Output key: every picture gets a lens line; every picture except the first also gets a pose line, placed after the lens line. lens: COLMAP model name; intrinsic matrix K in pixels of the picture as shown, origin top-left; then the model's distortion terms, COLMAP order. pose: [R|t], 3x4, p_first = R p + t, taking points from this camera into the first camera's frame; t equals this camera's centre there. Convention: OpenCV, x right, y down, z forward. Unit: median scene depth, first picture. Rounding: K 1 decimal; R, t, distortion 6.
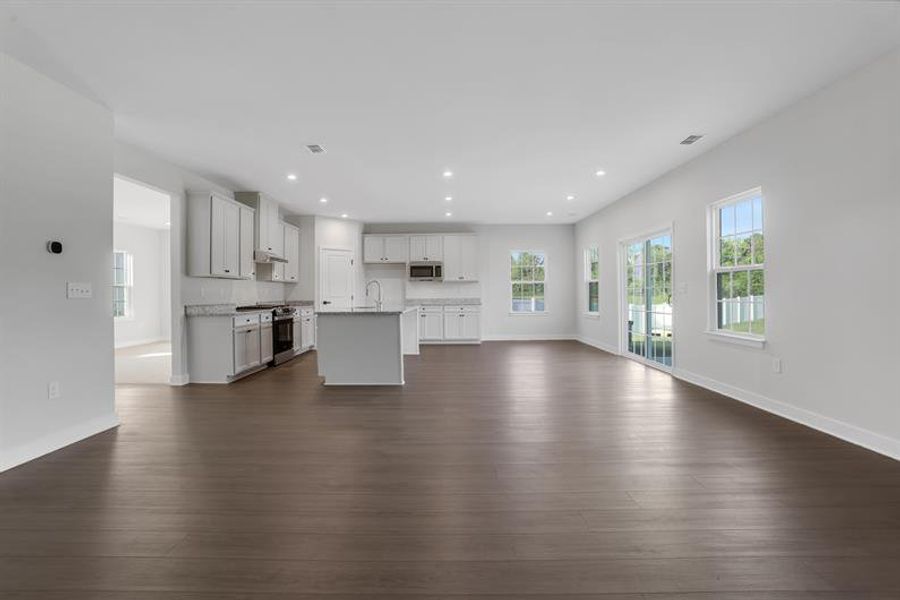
lens RADIAL K [[419.5, 0, 446.5], [0, 419.5, 288.3], [0, 0, 1]] dist [-0.042006, 0.008792]
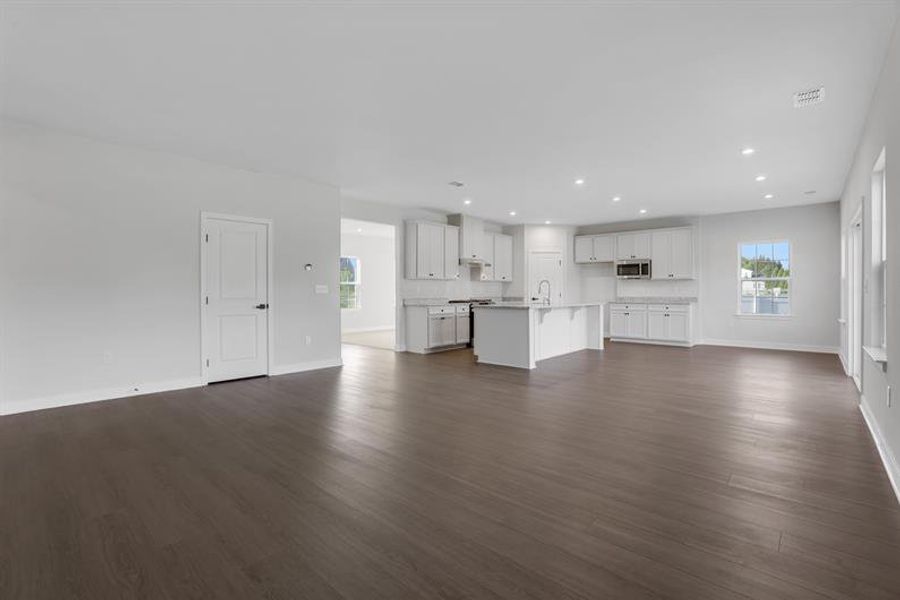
lens RADIAL K [[419.5, 0, 466.5], [0, 419.5, 292.7], [0, 0, 1]] dist [-0.042006, 0.008792]
pose [[0.764673, 0.007532, -0.644375, 0.319973], [0.003149, 0.999876, 0.015424, -0.001904], [0.644411, -0.013823, 0.764554, -0.008085]]
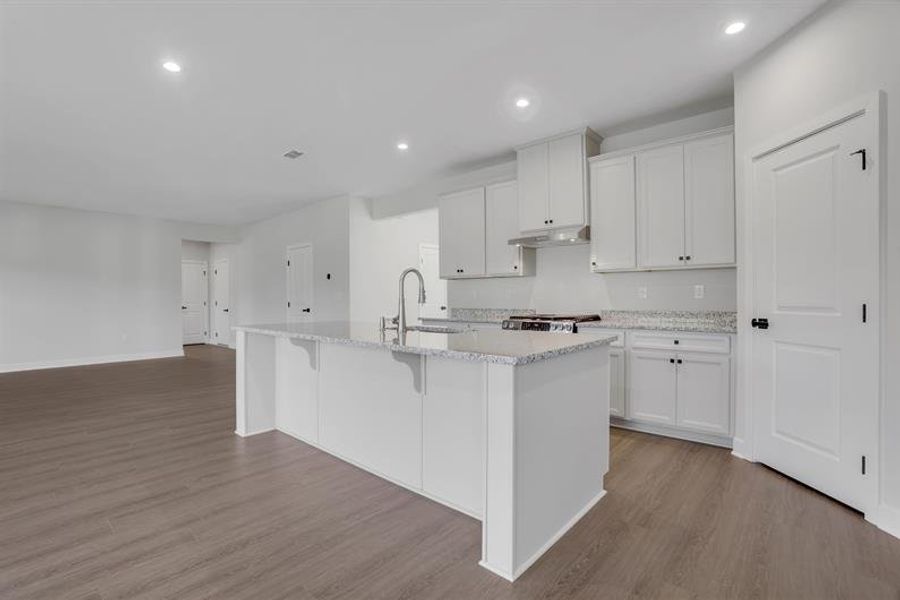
lens RADIAL K [[419.5, 0, 443.8], [0, 419.5, 299.2], [0, 0, 1]] dist [-0.042006, 0.008792]
pose [[-0.669345, 0.016887, -0.742760, 0.105135], [0.020804, 0.999776, 0.003983, 0.008625], [0.742660, -0.012786, -0.669546, 1.045671]]
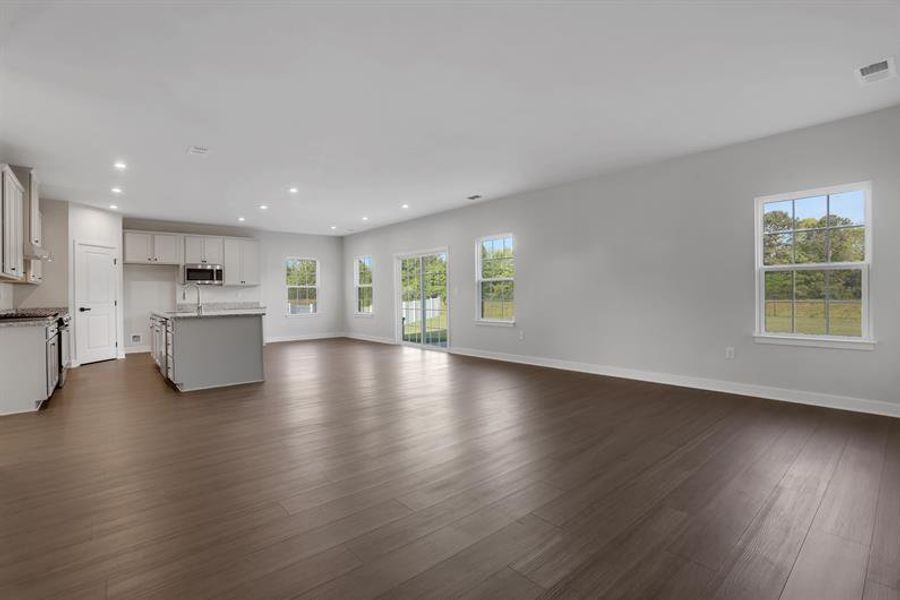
lens RADIAL K [[419.5, 0, 444.7], [0, 419.5, 292.6], [0, 0, 1]] dist [-0.042006, 0.008792]
pose [[0.763258, 0.000284, 0.646094, -0.269185], [0.000106, 1.000000, -0.000564, 0.001439], [-0.646094, 0.000499, 0.763258, -0.073347]]
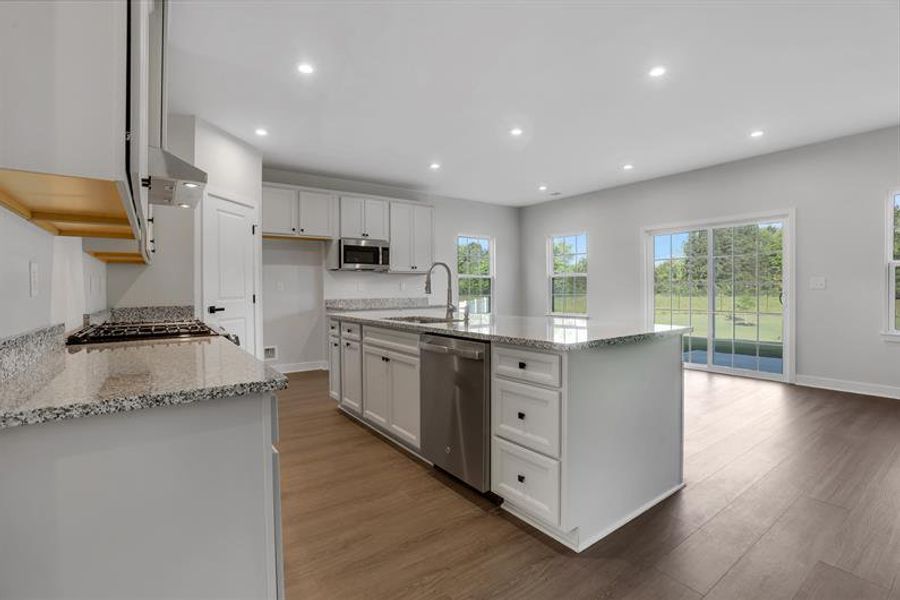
lens RADIAL K [[426.7, 0, 453.0], [0, 426.7, 295.0], [0, 0, 1]] dist [-0.053279, -0.000580]
pose [[0.806313, -0.005411, 0.591464, -0.356861], [-0.005424, 0.999848, 0.016541, 0.008440], [-0.591464, -0.016545, 0.806162, 0.467050]]
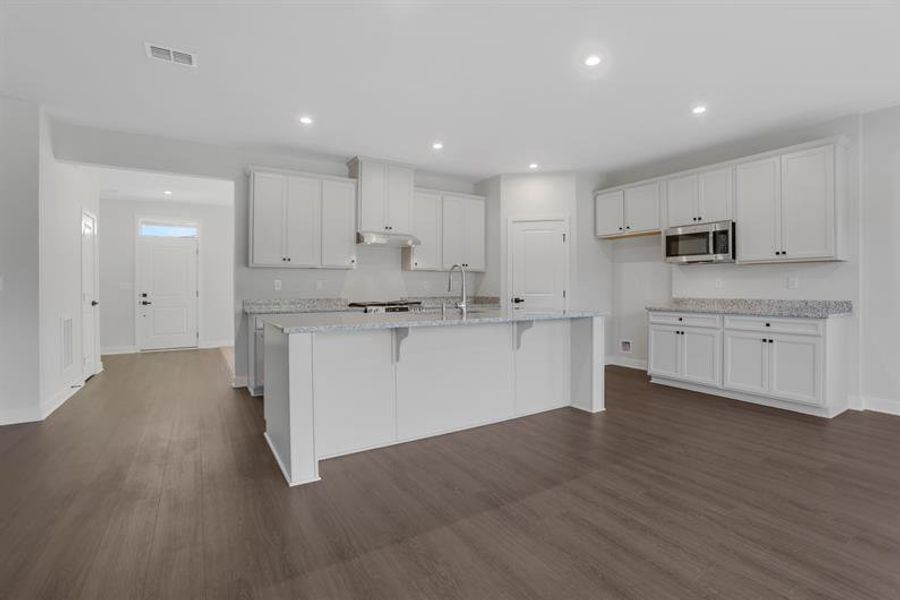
lens RADIAL K [[419.5, 0, 450.9], [0, 419.5, 290.9], [0, 0, 1]] dist [-0.042006, 0.008792]
pose [[0.540734, 0.014340, -0.841072, 0.230116], [0.006886, 0.999746, 0.021473, 0.003035], [0.841166, -0.017403, 0.540497, 0.549727]]
